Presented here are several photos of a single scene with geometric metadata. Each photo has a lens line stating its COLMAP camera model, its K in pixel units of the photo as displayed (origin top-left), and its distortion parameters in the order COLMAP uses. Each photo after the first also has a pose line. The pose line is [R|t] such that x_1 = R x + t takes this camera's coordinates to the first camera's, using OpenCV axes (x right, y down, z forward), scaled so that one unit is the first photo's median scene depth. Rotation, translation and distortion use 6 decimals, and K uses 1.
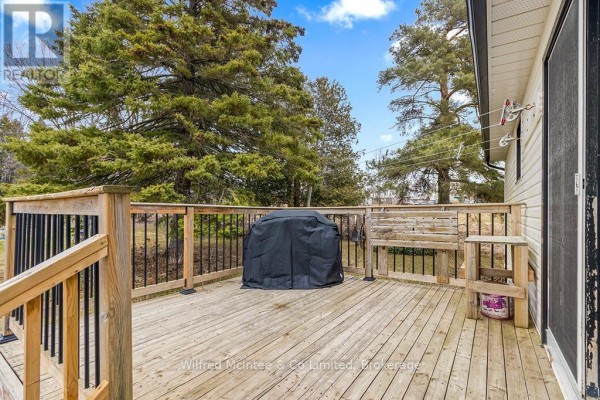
lens RADIAL K [[277.9, 0, 300.0], [0, 277.9, 200.0], [0, 0, 1]] dist [0.000458, -0.000176]
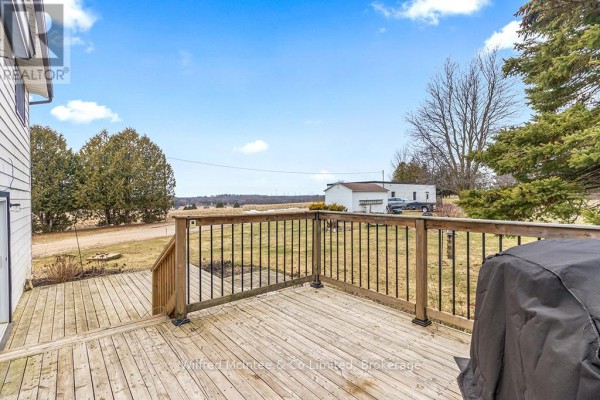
lens RADIAL K [[277.9, 0, 300.0], [0, 277.9, 200.0], [0, 0, 1]] dist [0.000458, -0.000176]
pose [[-0.257025, 0.002163, -0.966402, 0.651037], [0.039641, 0.999179, -0.008306, -0.050107], [0.965591, -0.040444, -0.256900, 1.184275]]
